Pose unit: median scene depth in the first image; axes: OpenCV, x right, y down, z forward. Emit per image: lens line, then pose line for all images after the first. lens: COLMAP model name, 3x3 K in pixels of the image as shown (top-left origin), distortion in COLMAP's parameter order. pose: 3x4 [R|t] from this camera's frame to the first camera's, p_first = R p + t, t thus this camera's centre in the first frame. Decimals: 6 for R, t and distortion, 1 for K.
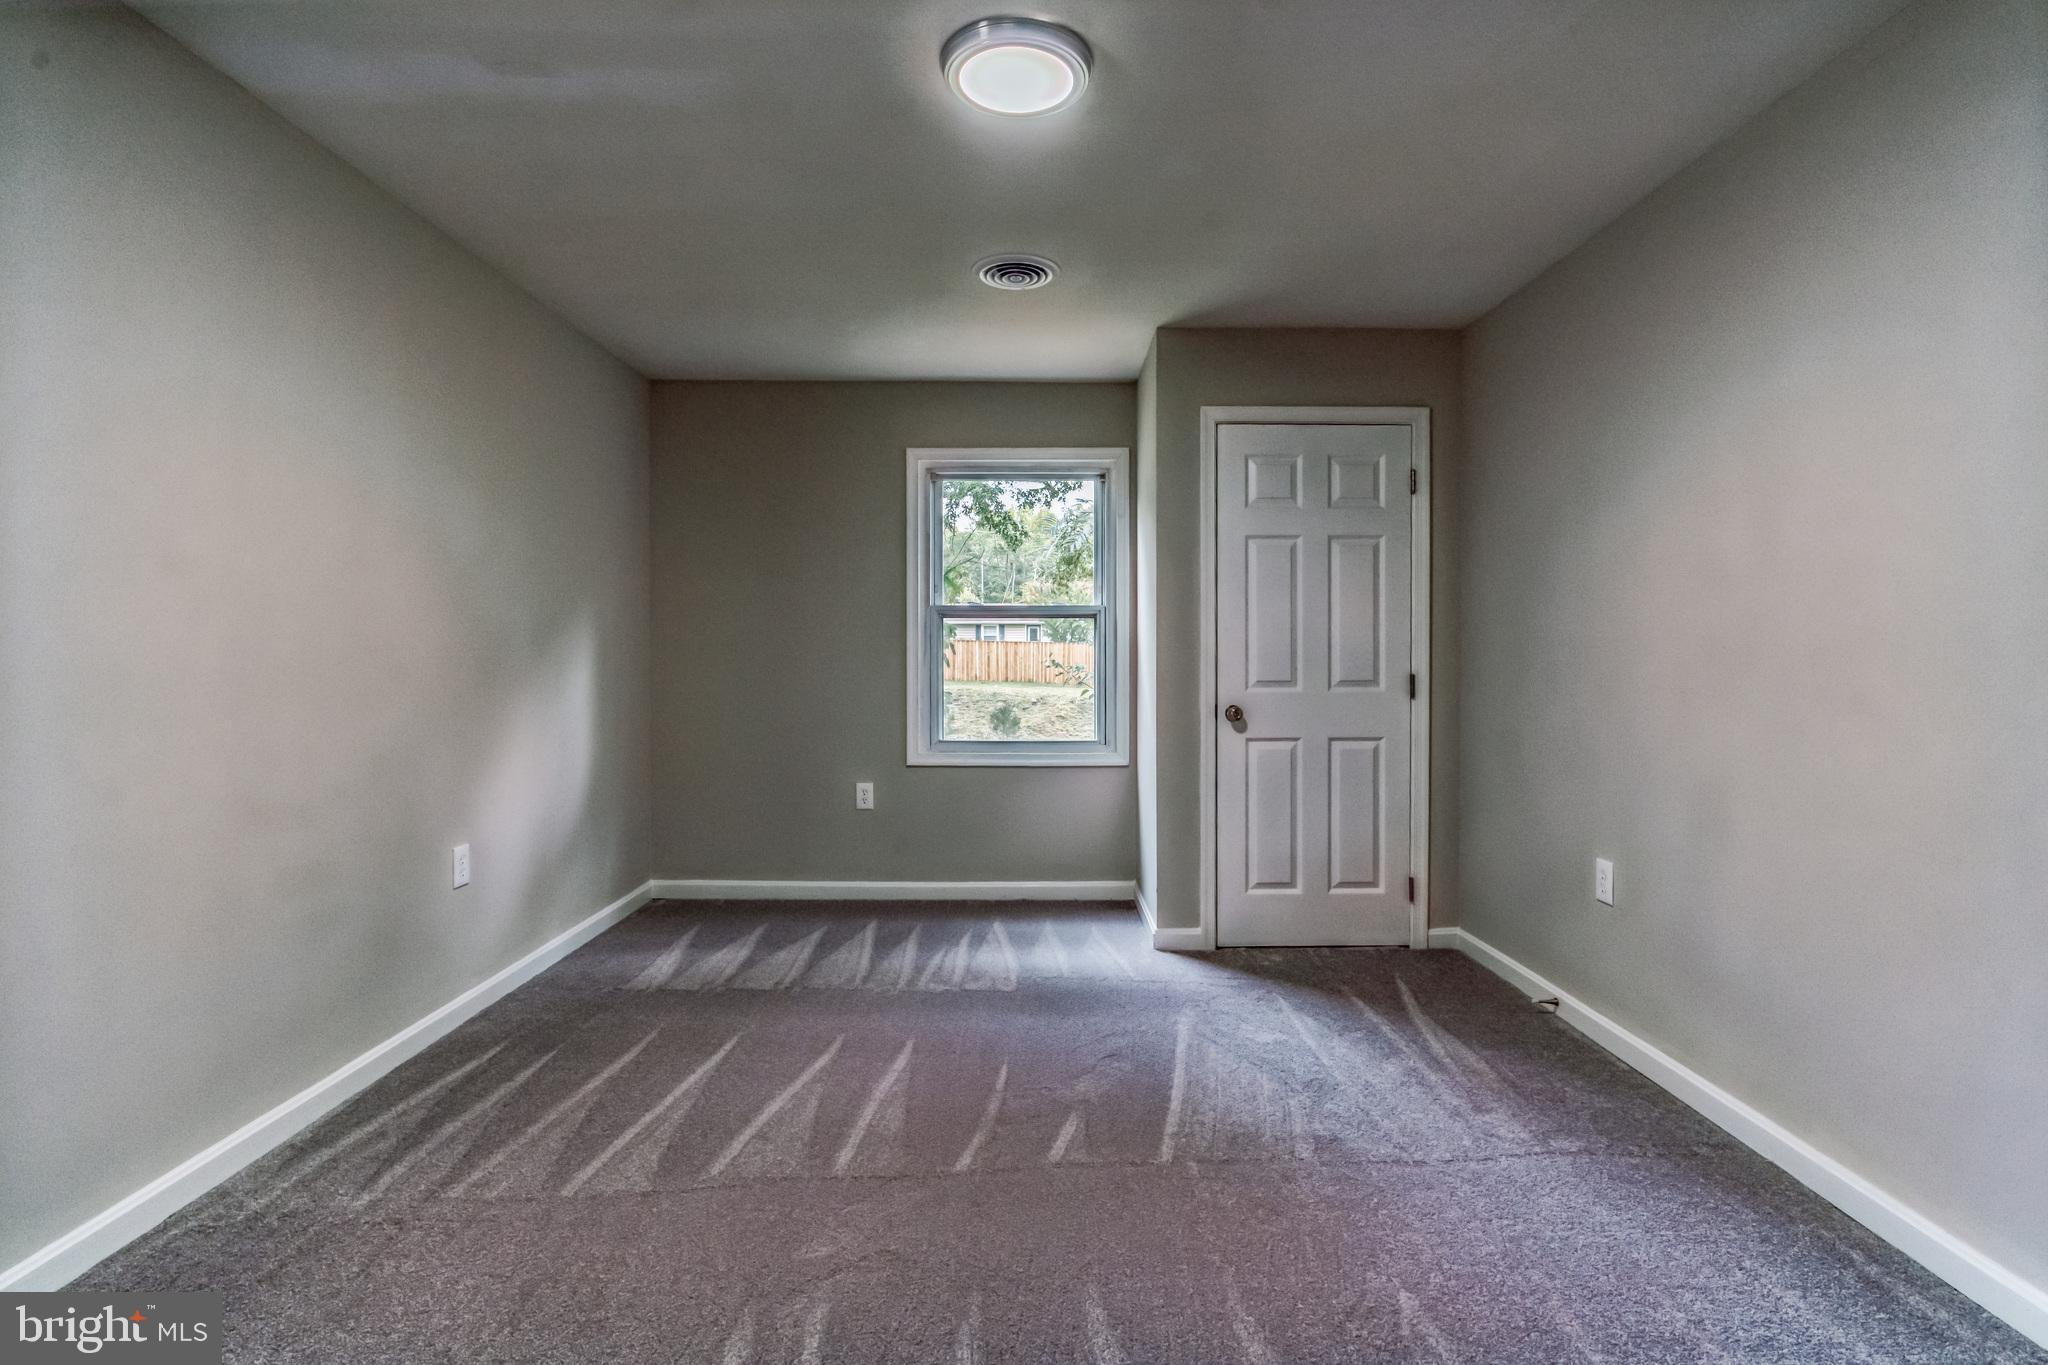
lens RADIAL K [[948.2, 0, 1026.4], [0, 948.2, 677.0], [0, 0, 1]] dist [-0.015989, 0.010879]
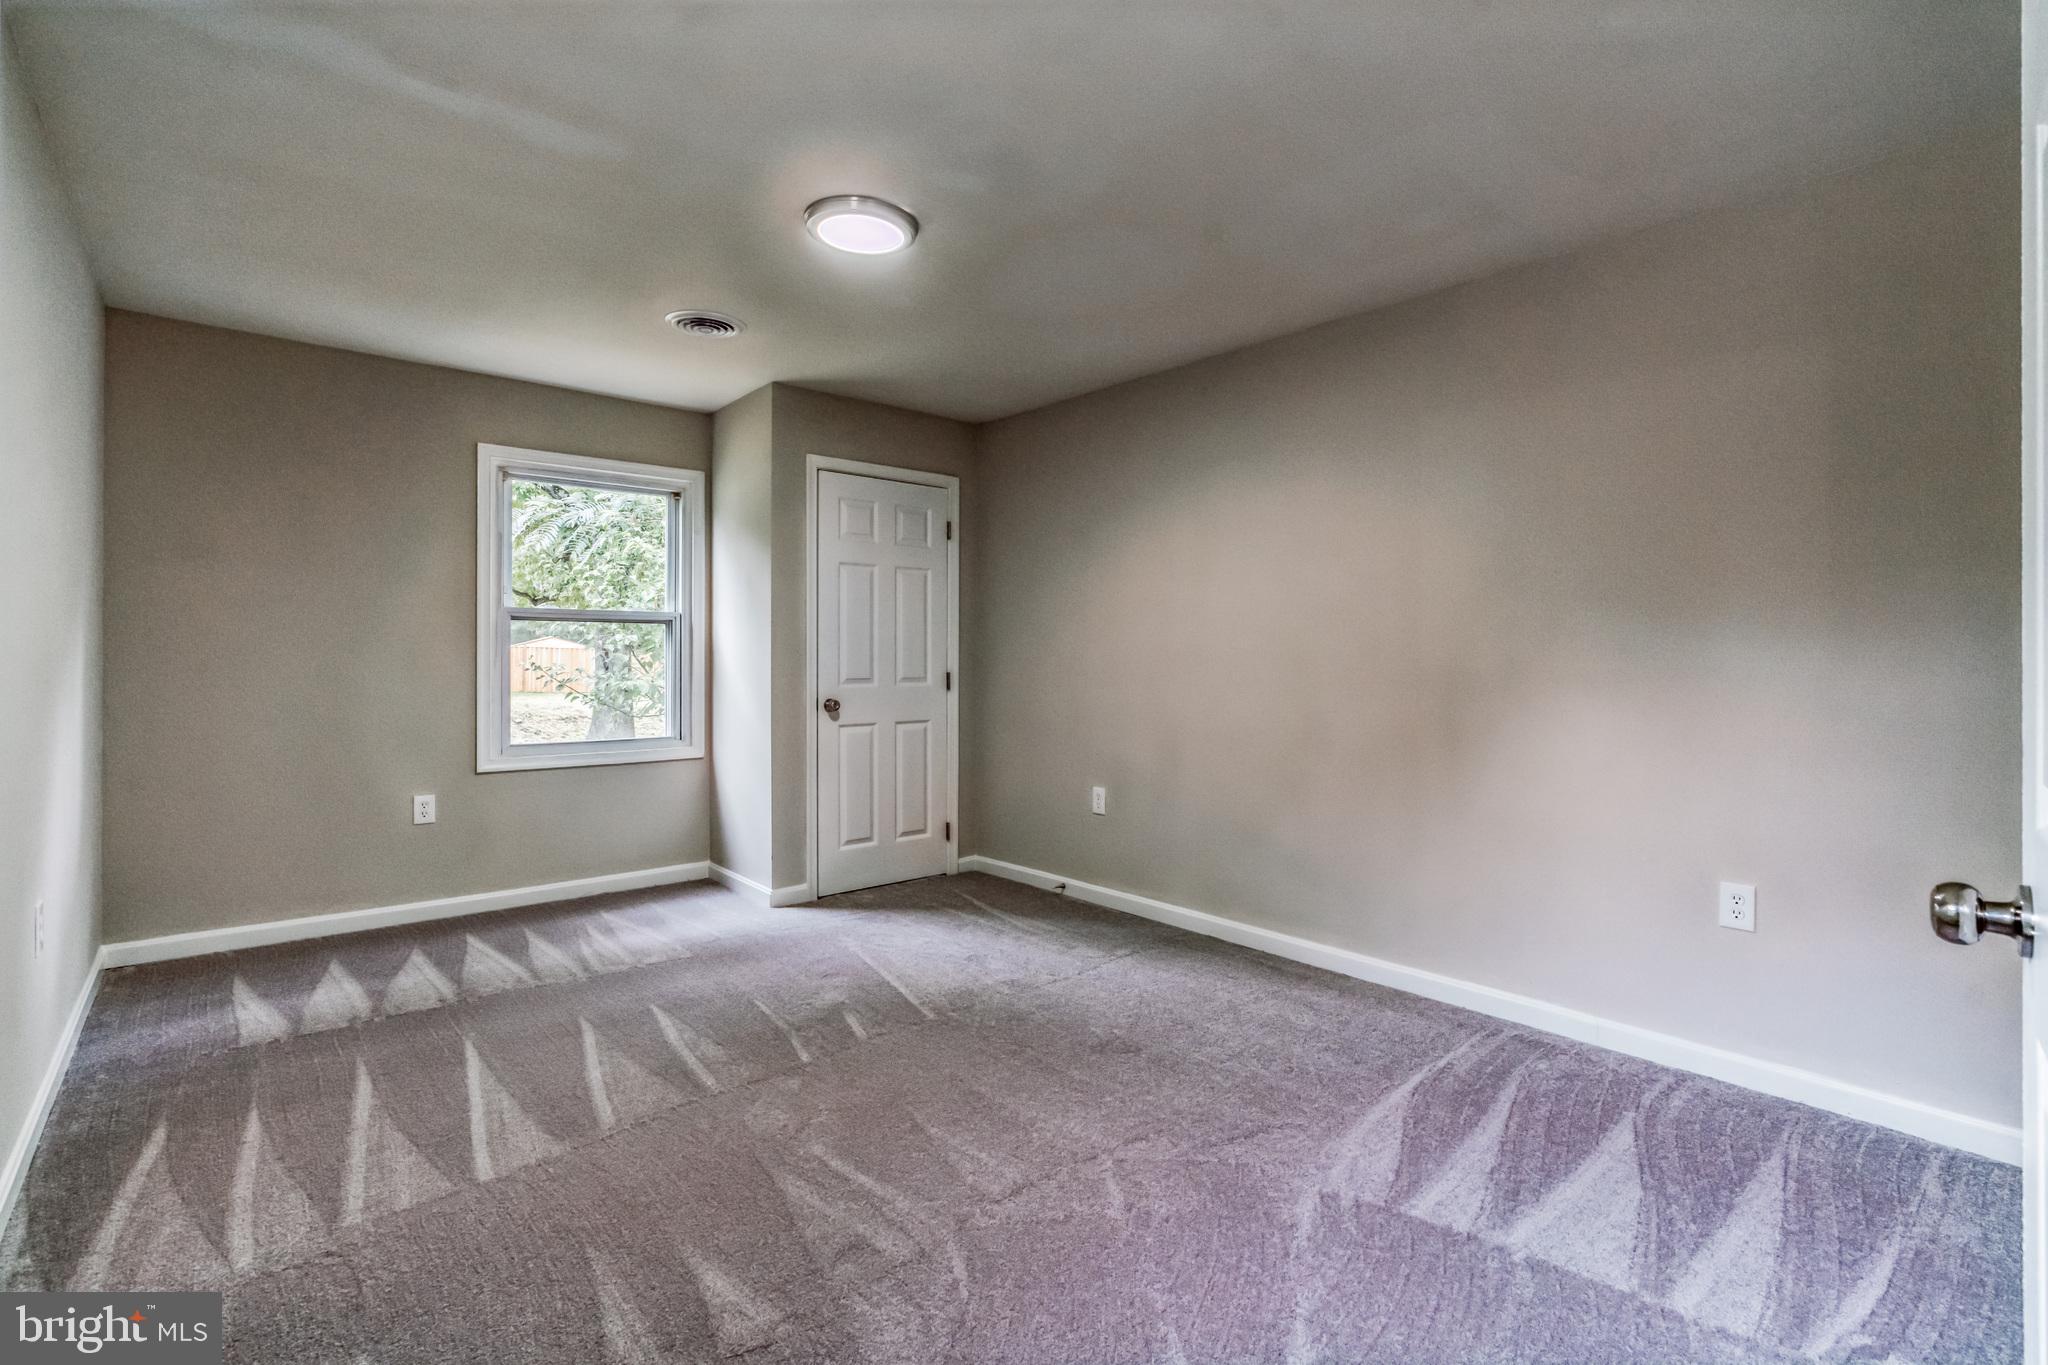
lens RADIAL K [[919.9, 0, 1024.0], [0, 919.9, 682.5], [0, 0, 1]] dist [-0.008173, 0.000641]
pose [[0.765216, -0.015409, 0.643589, -0.365752], [0.012679, 0.999880, 0.008865, 0.000956], [-0.643649, 0.001376, 0.765320, -0.081612]]
